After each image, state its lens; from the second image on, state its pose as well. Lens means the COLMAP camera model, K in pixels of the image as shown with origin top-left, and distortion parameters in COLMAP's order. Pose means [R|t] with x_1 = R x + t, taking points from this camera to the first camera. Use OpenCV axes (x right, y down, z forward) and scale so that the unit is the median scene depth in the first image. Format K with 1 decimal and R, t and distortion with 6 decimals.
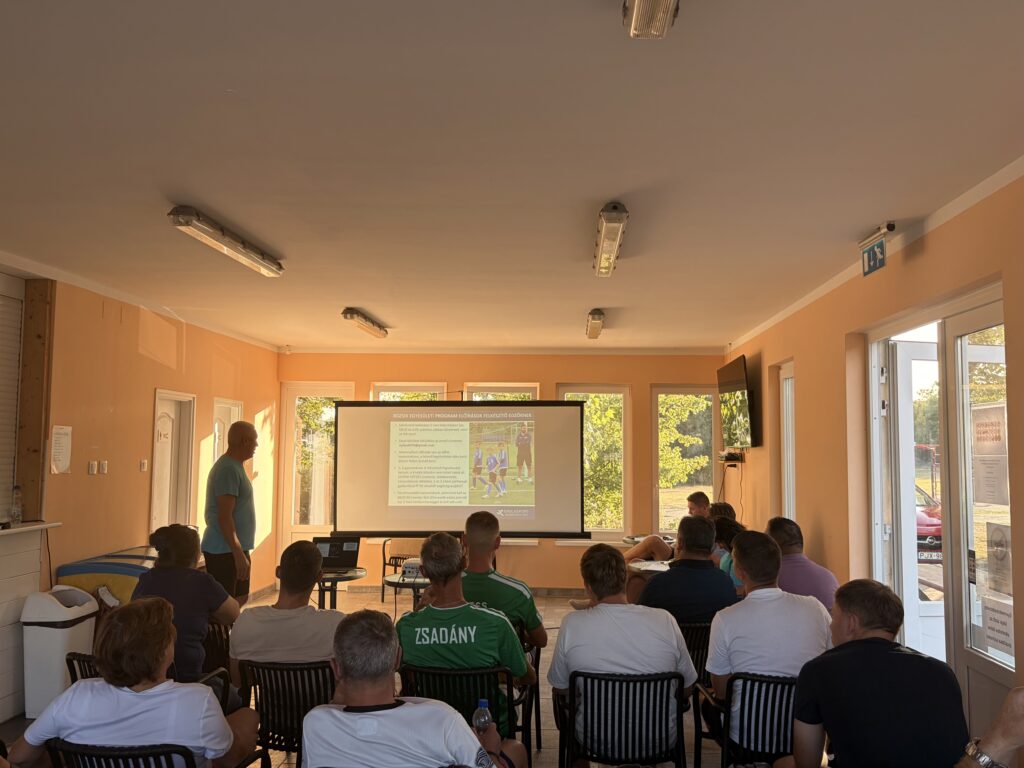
lens RADIAL K [[835.7, 0, 538.0], [0, 835.7, 381.5], [0, 0, 1]] dist [0.020051, -0.002736]
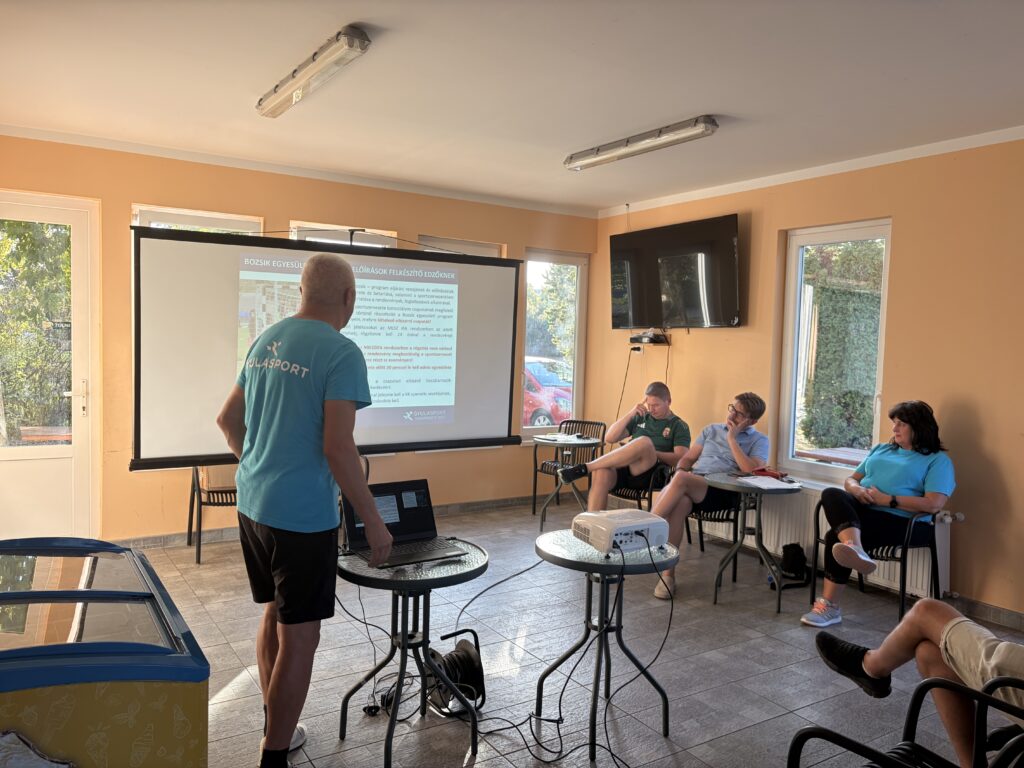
lens RADIAL K [[772.9, 0, 507.9], [0, 772.9, 378.5], [0, 0, 1]] dist [0.046206, -0.053257]
pose [[0.821521, -0.015657, 0.569964, -0.409487], [-0.063116, 0.990983, 0.118194, 0.056975], [-0.566674, -0.133073, 0.813125, 0.536160]]
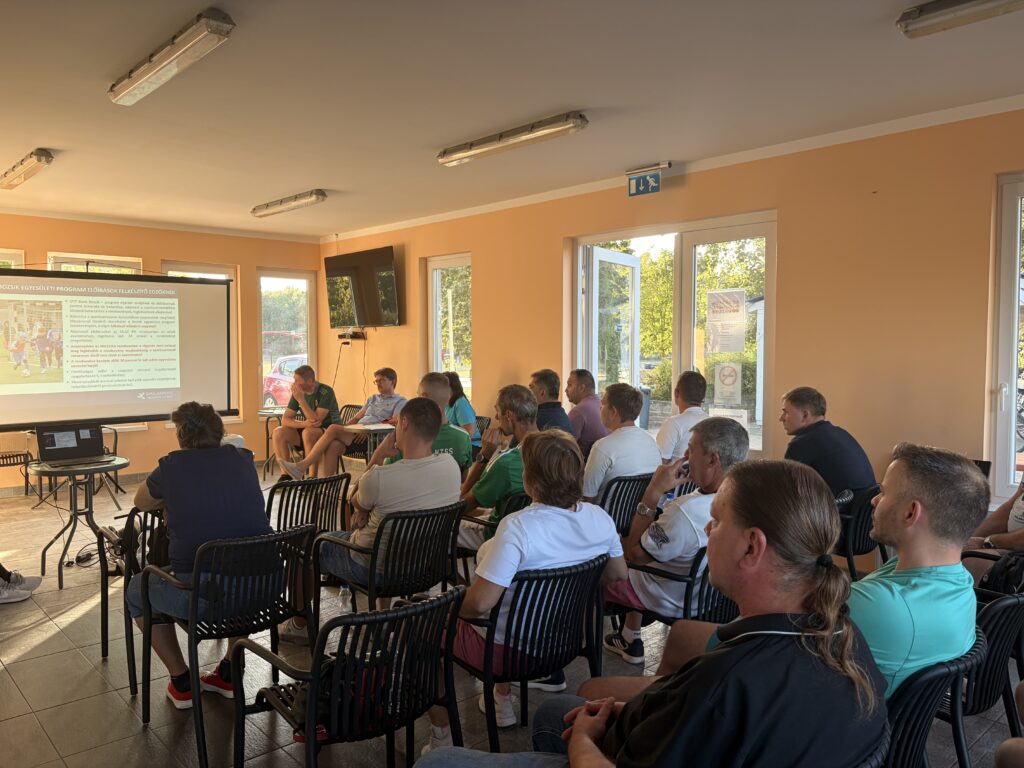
lens RADIAL K [[772.9, 0, 510.1], [0, 772.9, 378.6], [0, 0, 1]] dist [0.046206, -0.053257]
pose [[0.717242, -0.042620, 0.695520, -0.428683], [-0.047146, 0.992872, 0.109460, 0.028696], [-0.695228, -0.111300, 0.710120, 0.117885]]
